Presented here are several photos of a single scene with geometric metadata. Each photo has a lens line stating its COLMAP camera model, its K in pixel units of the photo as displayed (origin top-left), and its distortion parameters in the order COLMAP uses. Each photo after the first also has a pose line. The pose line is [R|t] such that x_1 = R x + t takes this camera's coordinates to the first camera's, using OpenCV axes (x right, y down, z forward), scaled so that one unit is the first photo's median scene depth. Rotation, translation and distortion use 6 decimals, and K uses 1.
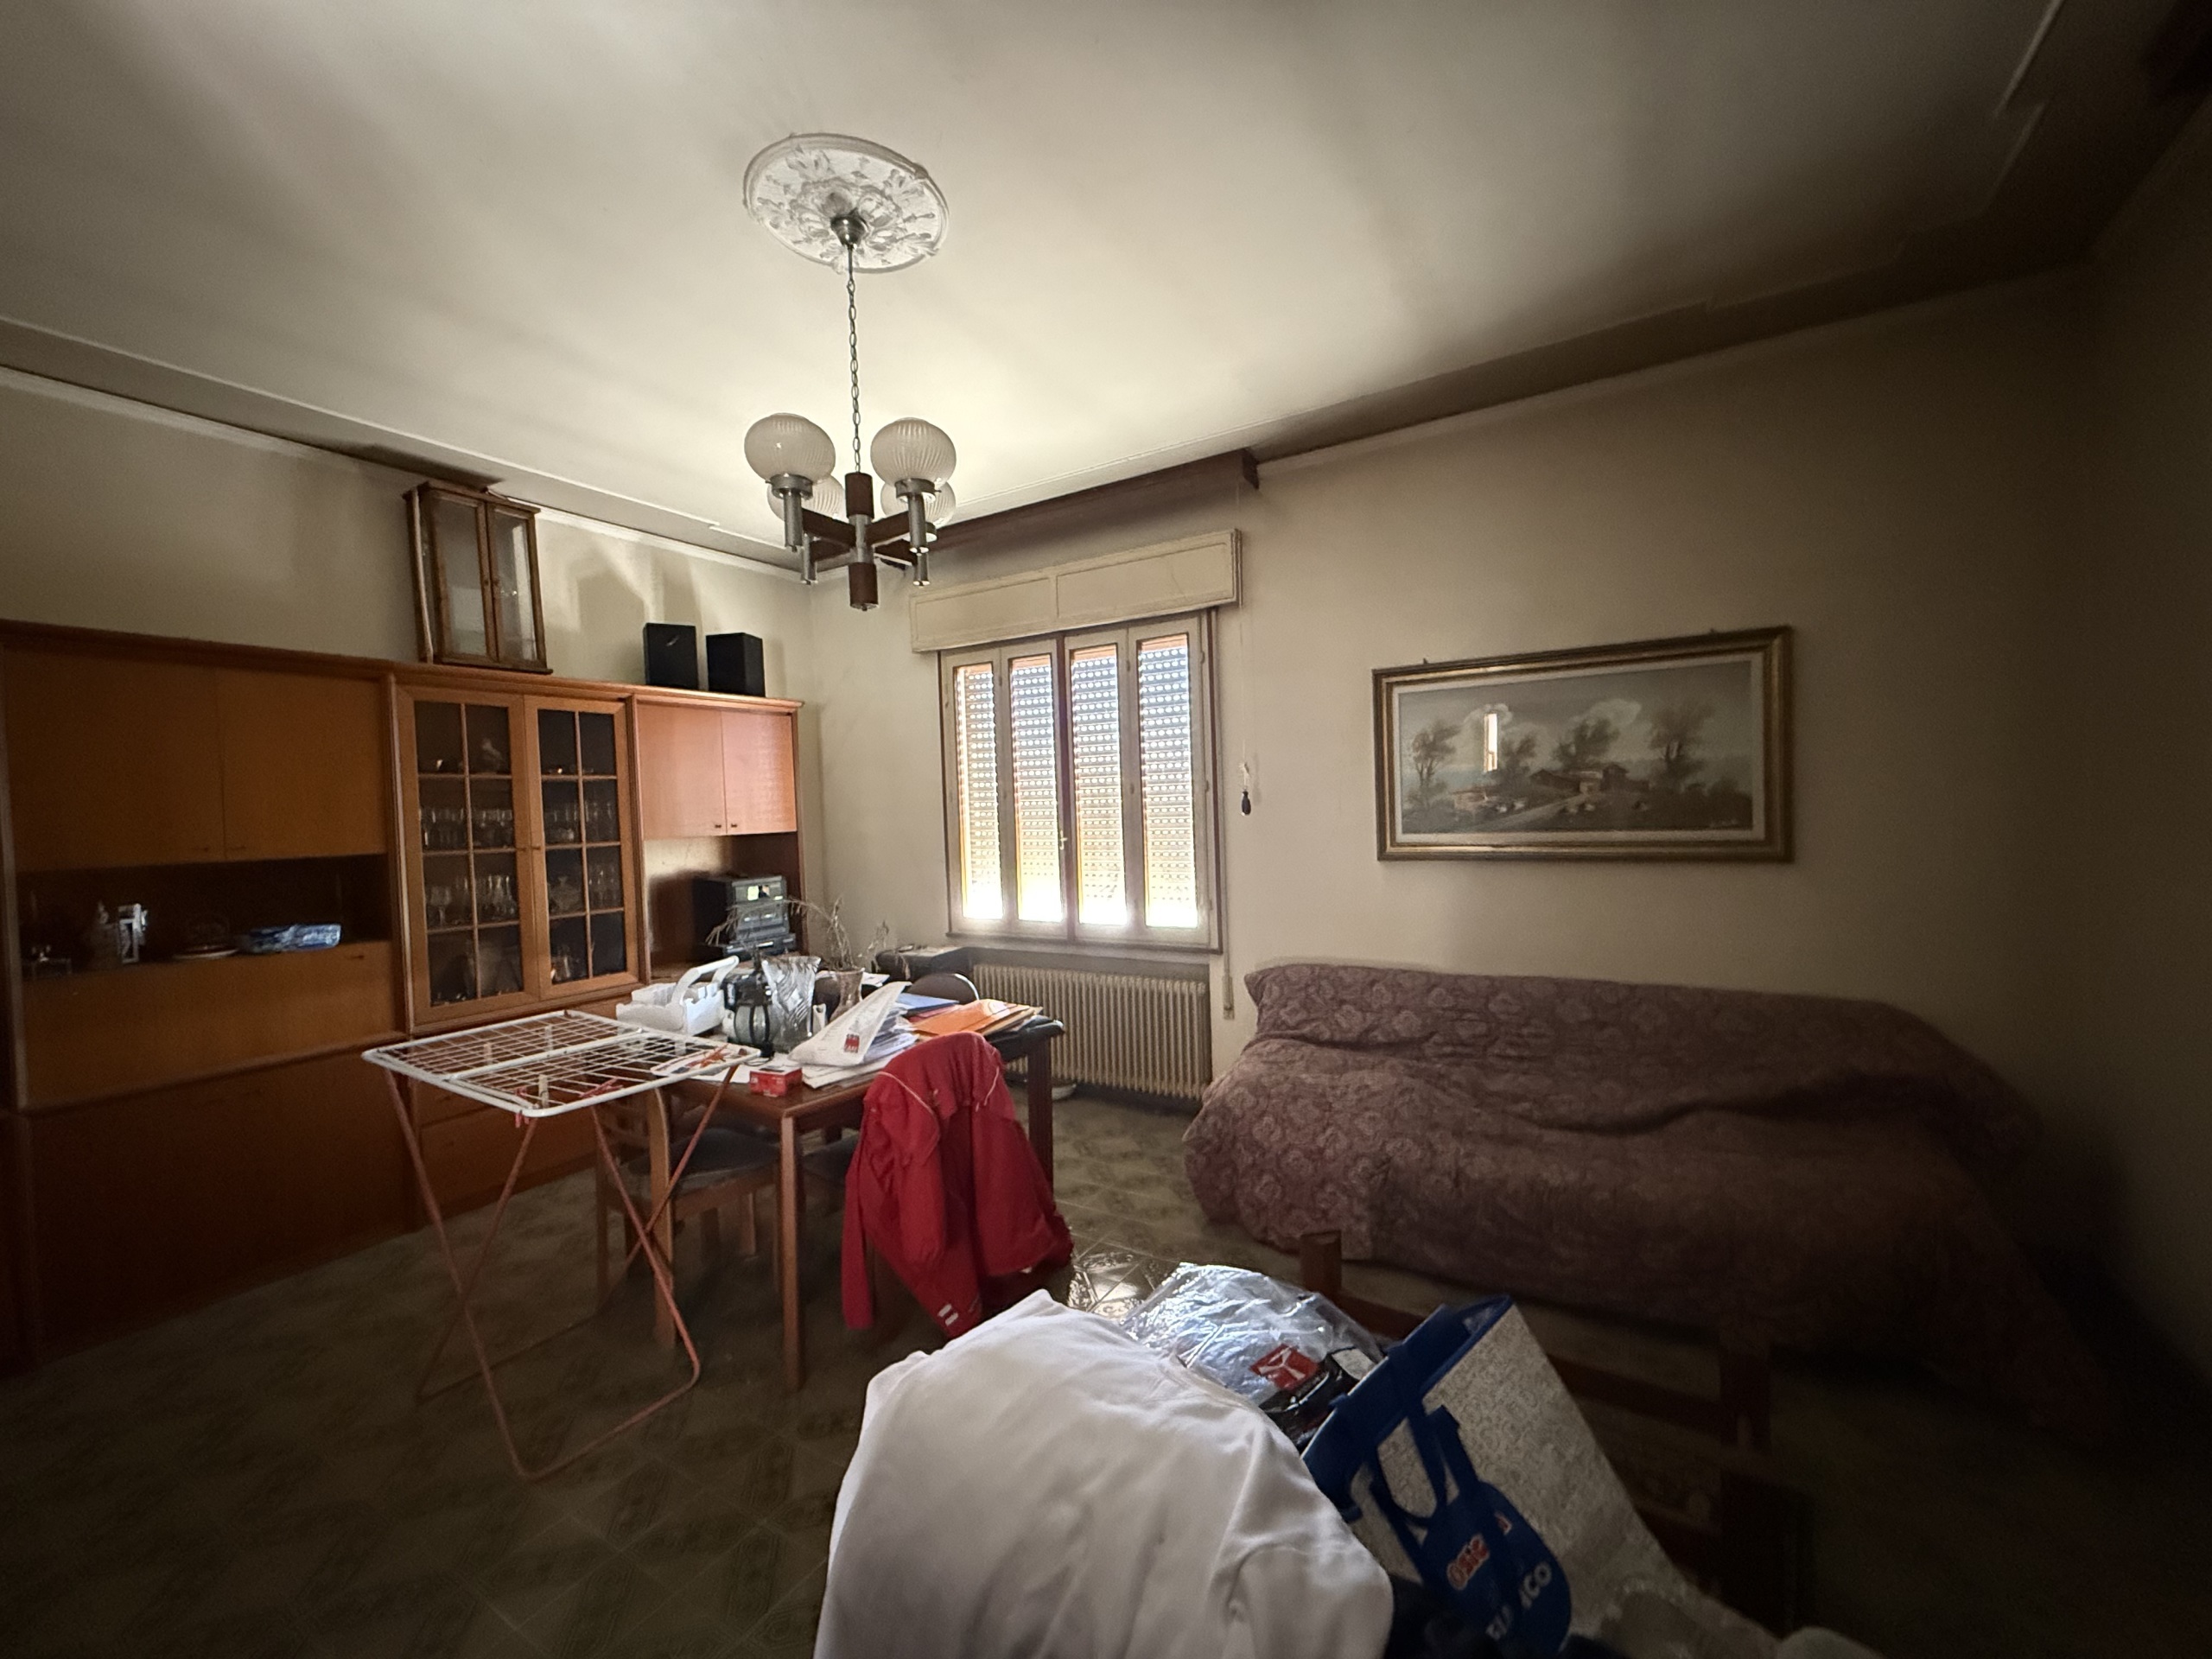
lens RADIAL K [[878.5, 0, 1103.1], [0, 878.5, 827.1], [0, 0, 1]] dist [-0.000644, -0.000150]
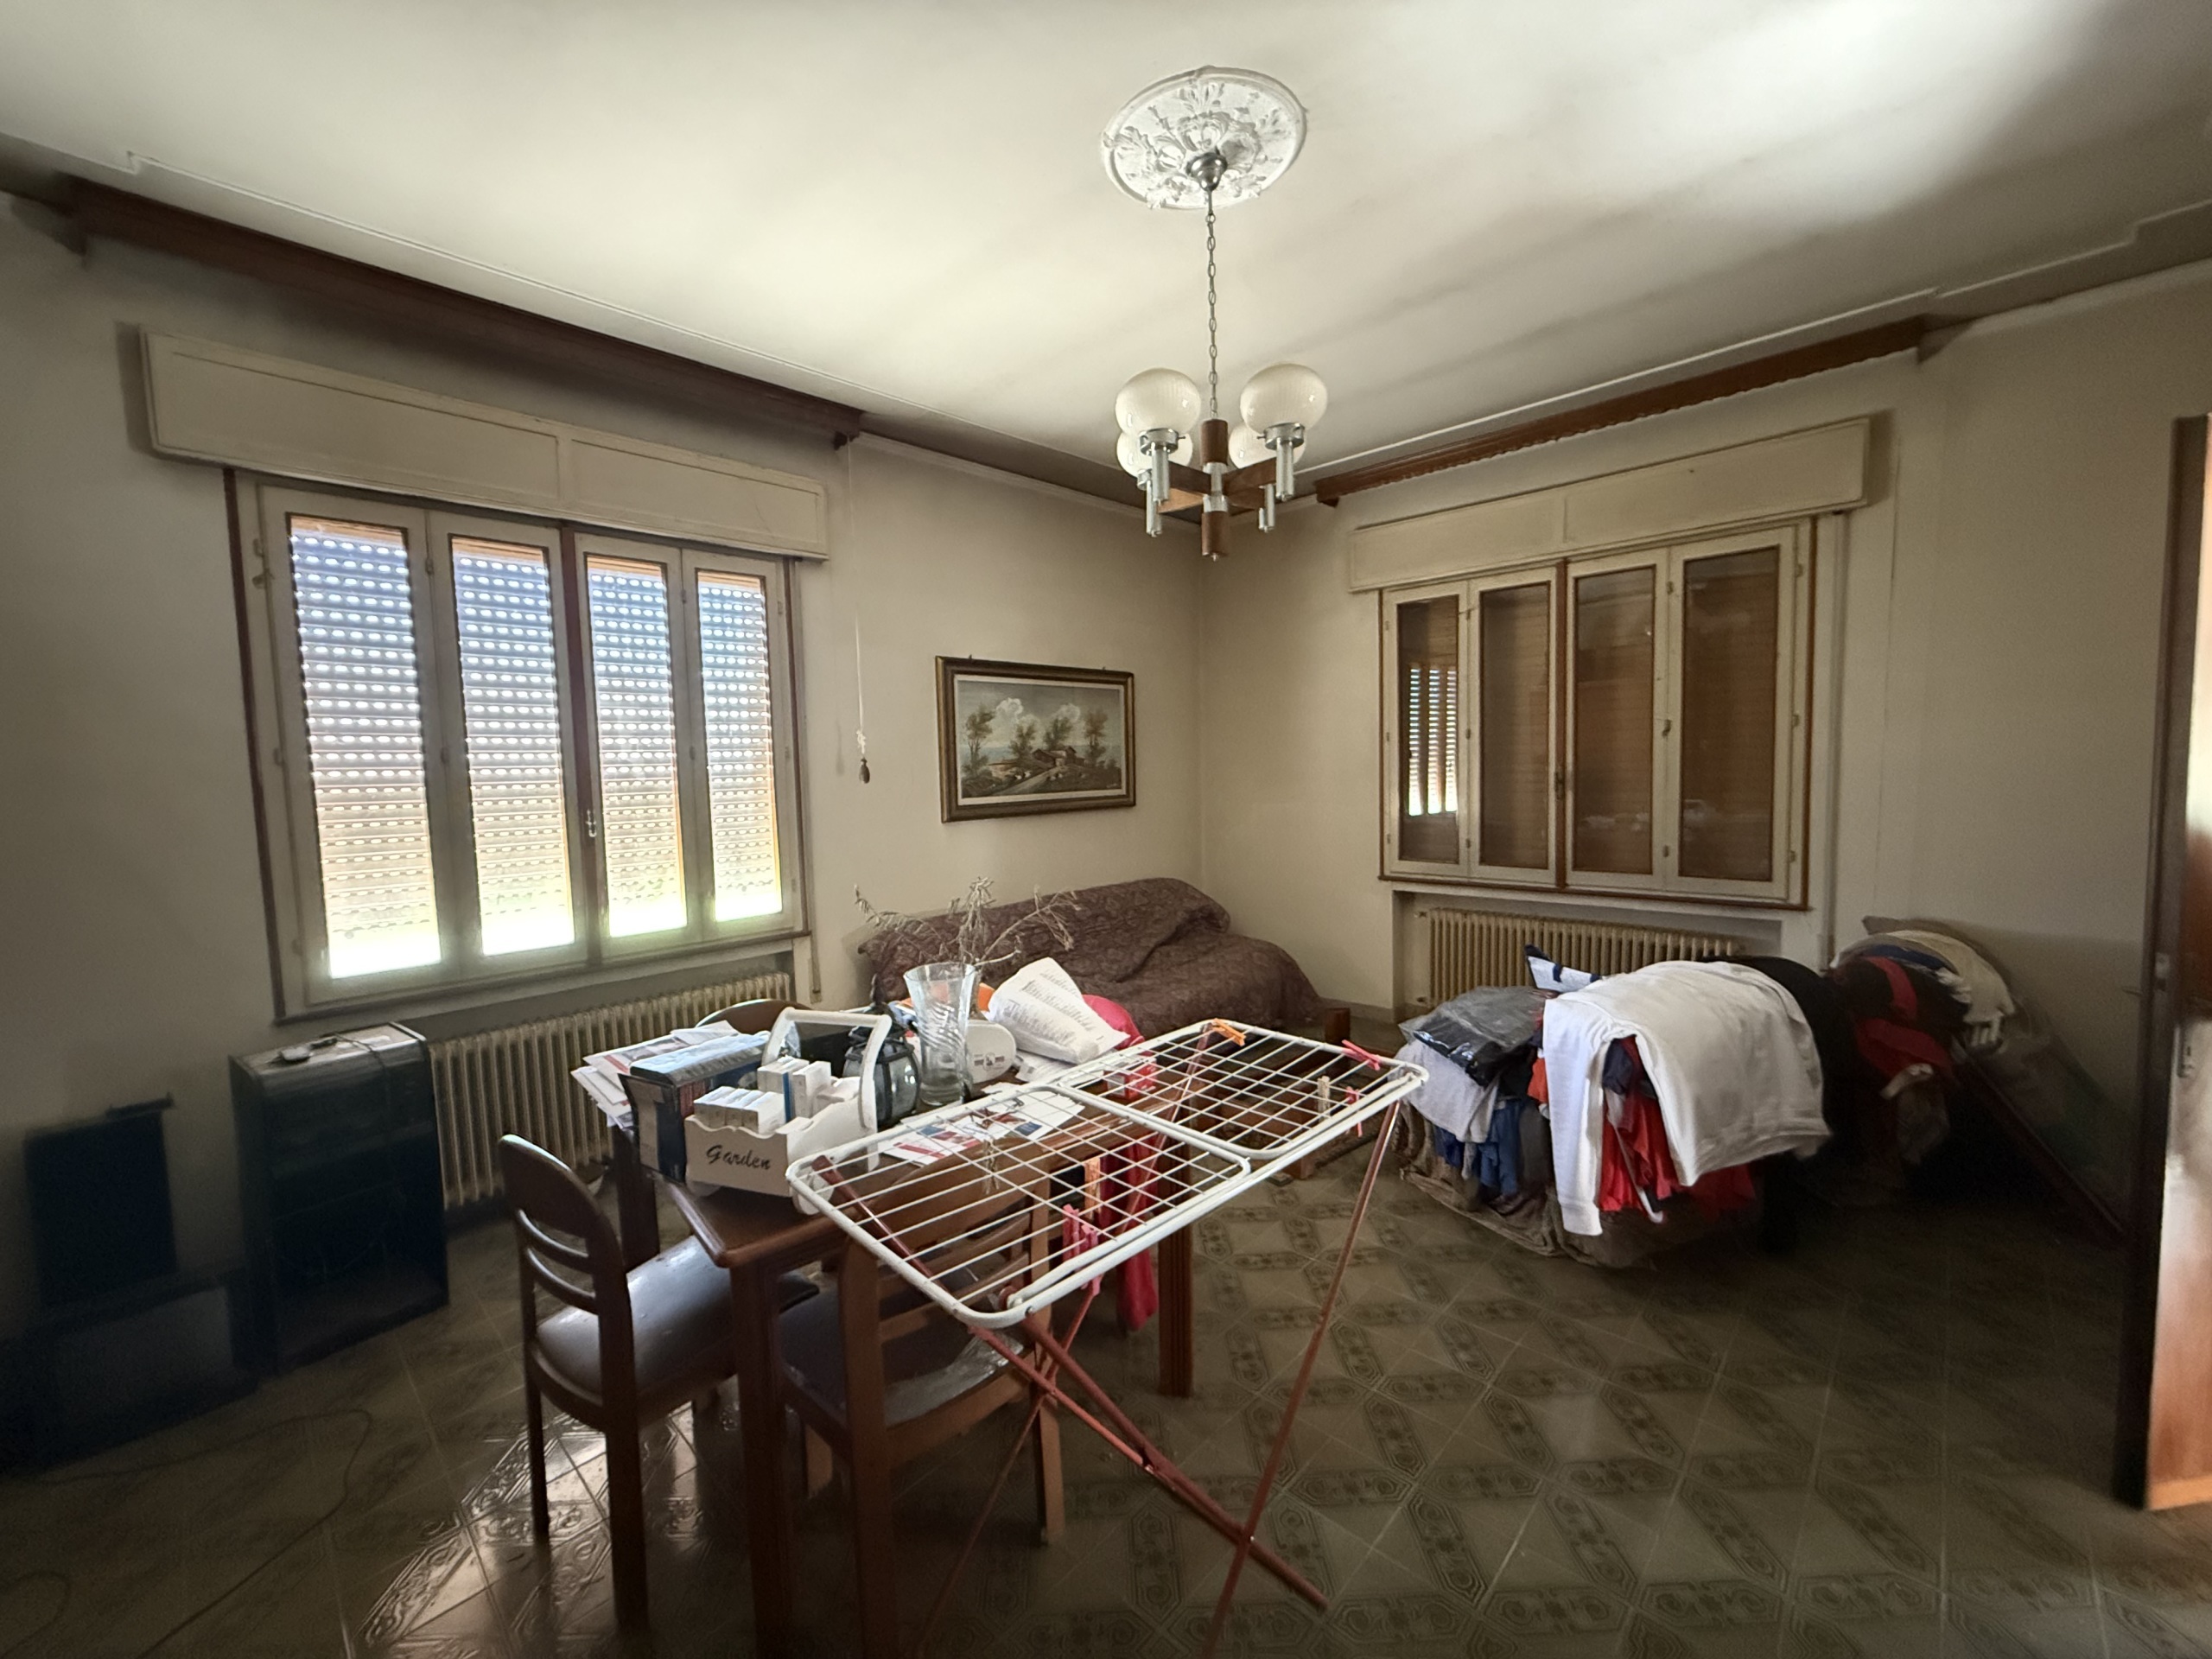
lens RADIAL K [[878.5, 0, 1103.1], [0, 878.5, 827.1], [0, 0, 1]] dist [-0.000644, -0.000150]
pose [[0.215670, -0.043785, 0.975484, -0.786153], [0.046662, 0.998315, 0.034493, 0.014158], [-0.975351, 0.038079, 0.217349, 0.555965]]
